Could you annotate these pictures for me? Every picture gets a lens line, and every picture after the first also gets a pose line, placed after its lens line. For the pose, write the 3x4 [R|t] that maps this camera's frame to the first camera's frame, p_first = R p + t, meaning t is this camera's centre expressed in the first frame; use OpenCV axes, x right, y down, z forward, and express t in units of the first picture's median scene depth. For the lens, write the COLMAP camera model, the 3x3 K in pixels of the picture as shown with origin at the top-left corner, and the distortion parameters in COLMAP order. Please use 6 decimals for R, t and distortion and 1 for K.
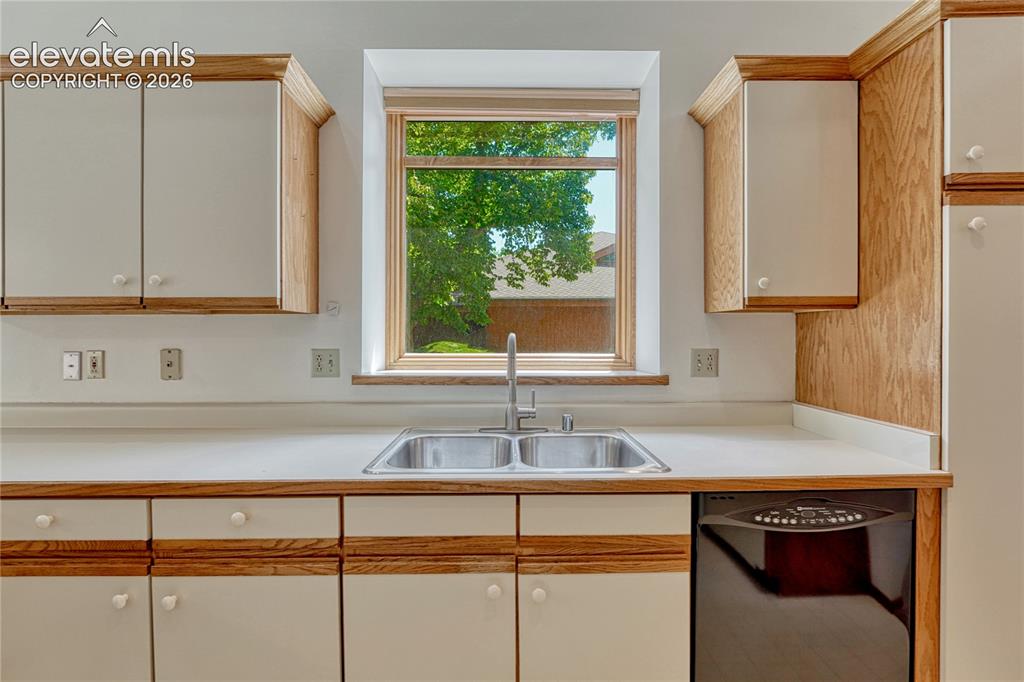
lens RADIAL K [[440.1, 0, 512.9], [0, 440.1, 338.7], [0, 0, 1]] dist [-0.012474, 0.000329]
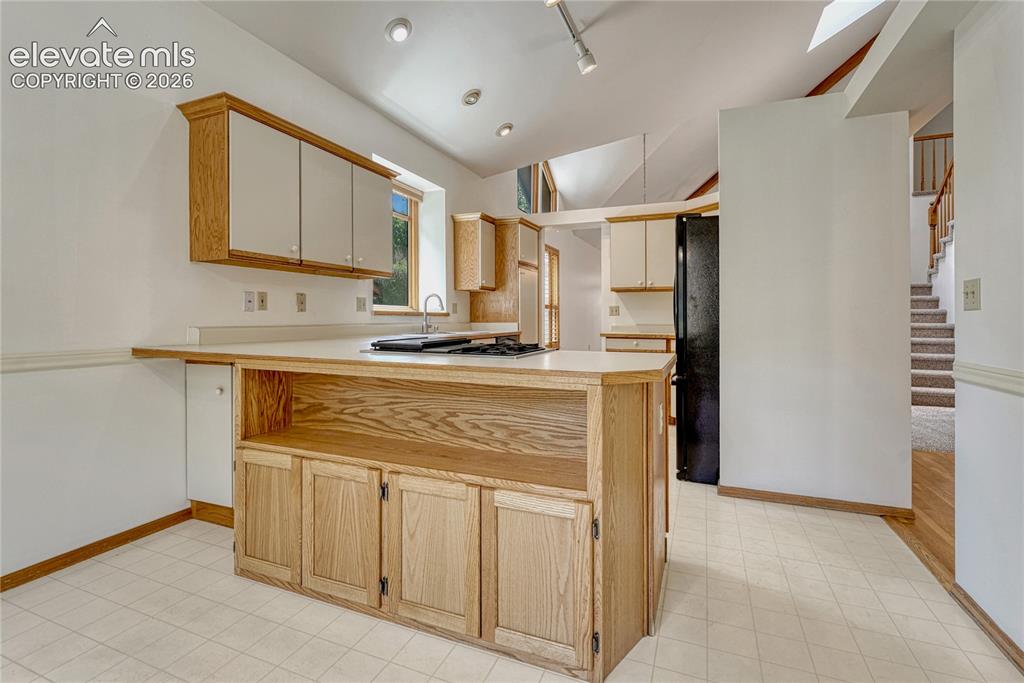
lens RADIAL K [[462.6, 0, 508.9], [0, 462.6, 318.9], [0, 0, 1]] dist [-0.000408, -0.000112]
pose [[0.394248, -0.000431, 0.919004, -2.598454], [0.009316, 0.999950, -0.003527, 0.167218], [-0.918957, 0.009952, 0.394232, -0.552528]]
